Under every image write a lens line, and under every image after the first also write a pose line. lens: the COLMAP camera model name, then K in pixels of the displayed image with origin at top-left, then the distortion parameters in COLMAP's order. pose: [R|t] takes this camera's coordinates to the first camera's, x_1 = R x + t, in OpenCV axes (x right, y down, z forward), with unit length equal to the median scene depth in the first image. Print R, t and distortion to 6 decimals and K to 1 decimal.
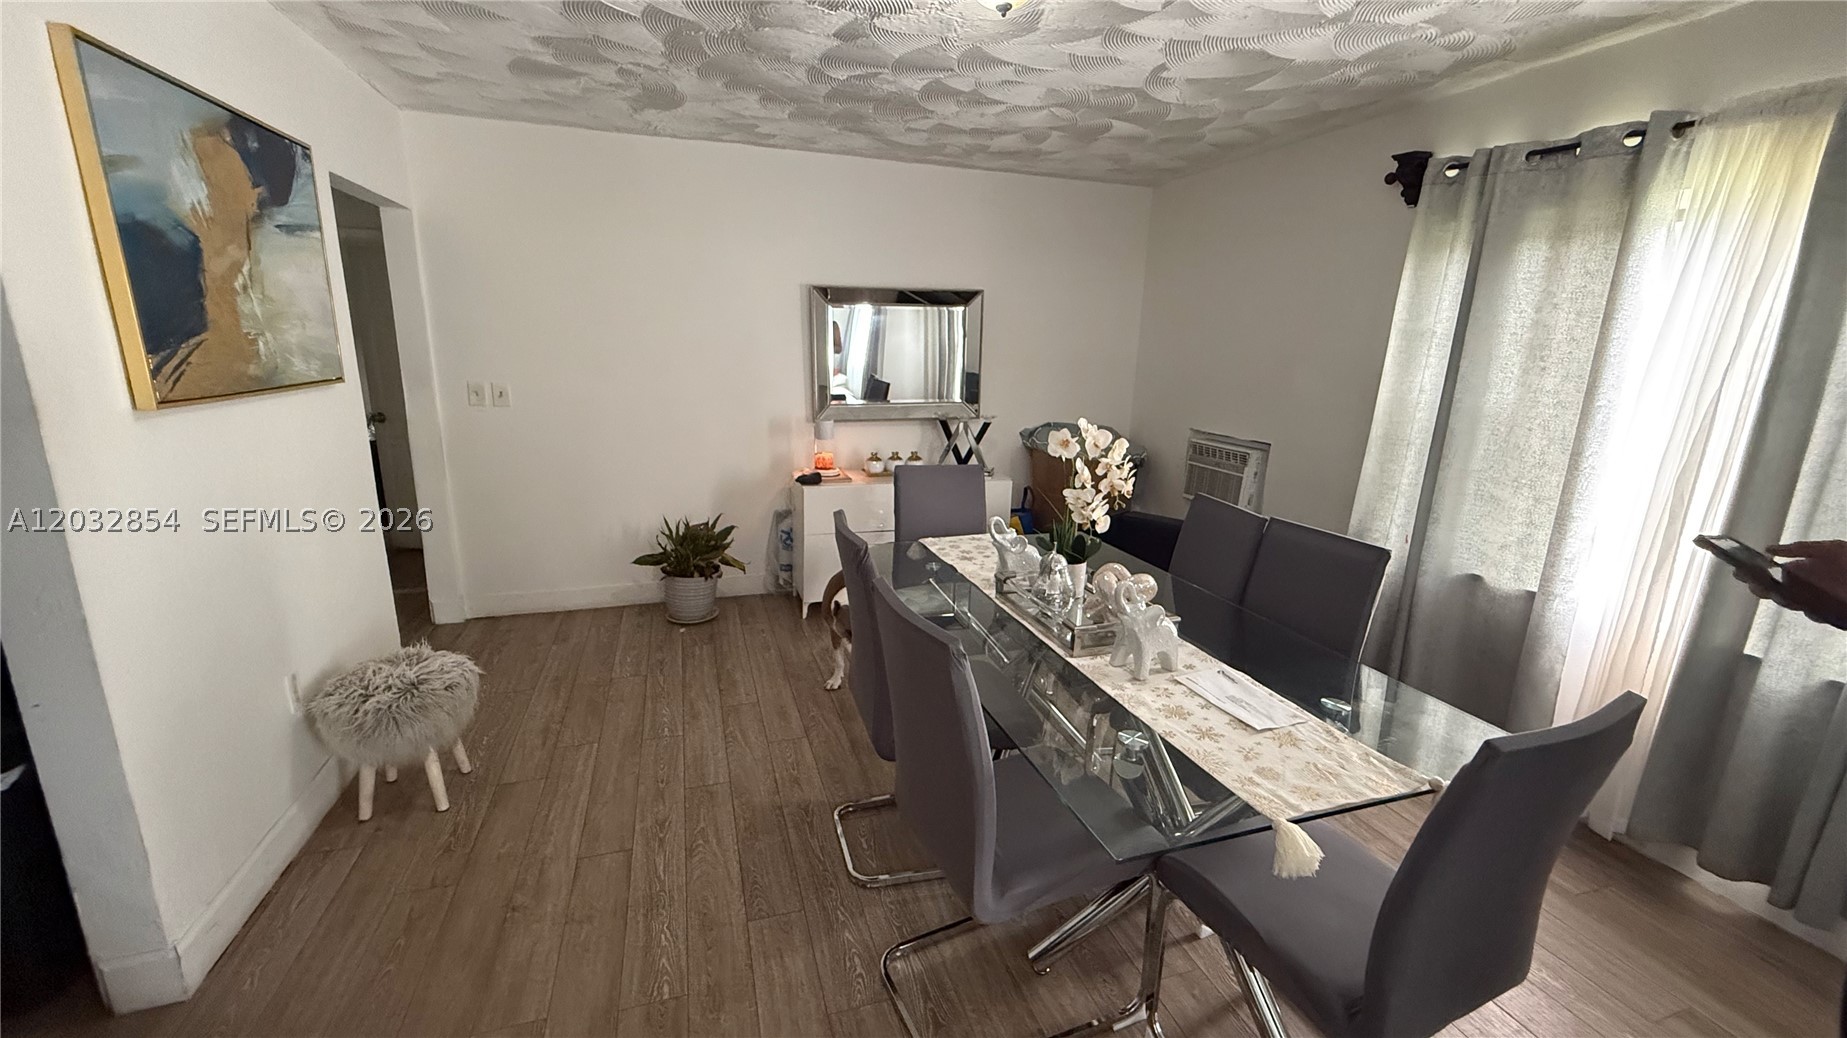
lens RADIAL K [[734.2, 0, 923.7], [0, 734.2, 525.0], [0, 0, 1]] dist [-0.010124, 0.000196]
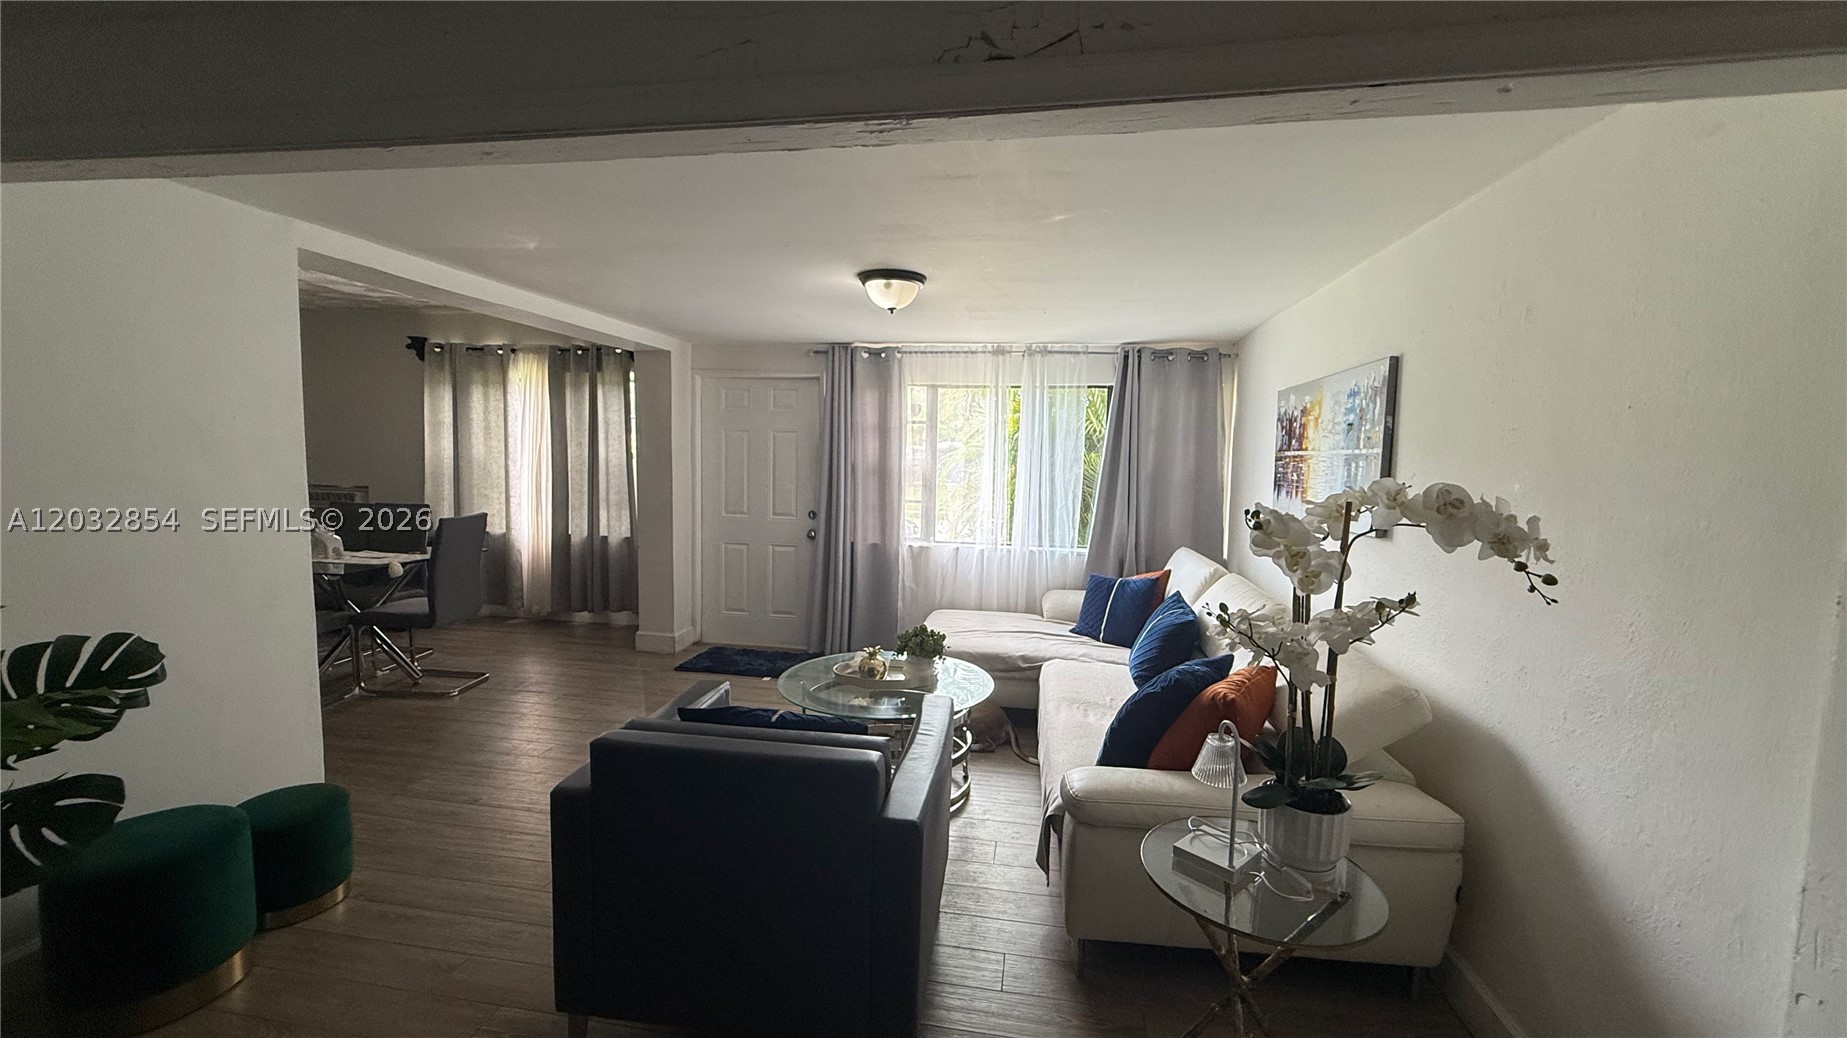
lens RADIAL K [[734.2, 0, 922.3], [0, 734.2, 510.7], [0, 0, 1]] dist [-0.010124, 0.000196]
pose [[0.452774, -0.094014, 0.886655, -0.632513], [0.209600, 0.977781, -0.003357, 0.312228], [-0.866639, 0.187363, 0.462420, -1.245742]]
